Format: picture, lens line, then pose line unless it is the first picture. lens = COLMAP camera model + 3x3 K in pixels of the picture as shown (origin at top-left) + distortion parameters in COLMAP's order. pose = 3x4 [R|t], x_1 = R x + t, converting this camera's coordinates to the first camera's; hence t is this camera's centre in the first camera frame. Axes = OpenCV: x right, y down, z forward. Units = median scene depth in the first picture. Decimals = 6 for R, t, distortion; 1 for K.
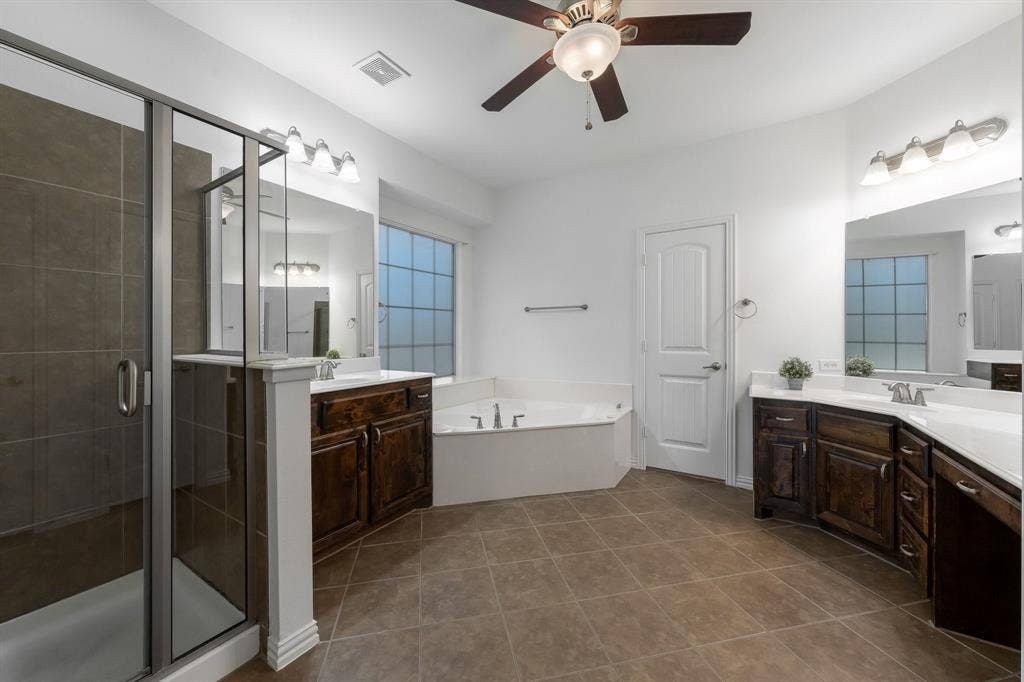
lens RADIAL K [[370.1, 0, 516.8], [0, 370.1, 335.7], [0, 0, 1]] dist [-0.000477, -0.000080]
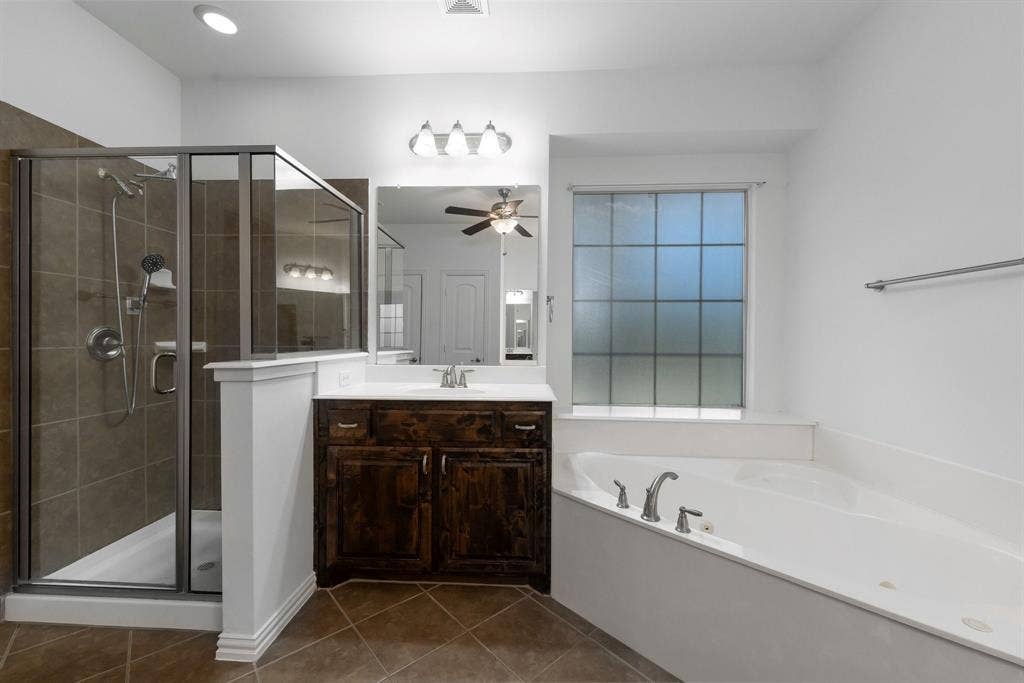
lens RADIAL K [[400.8, 0, 511.2], [0, 400.8, 342.0], [0, 0, 1]] dist [0.001644, 0.000044]
pose [[0.484350, 0.017116, -0.874707, 0.399909], [-0.013931, 0.999833, 0.011850, -0.004207], [0.874763, 0.006446, 0.484507, 0.645995]]
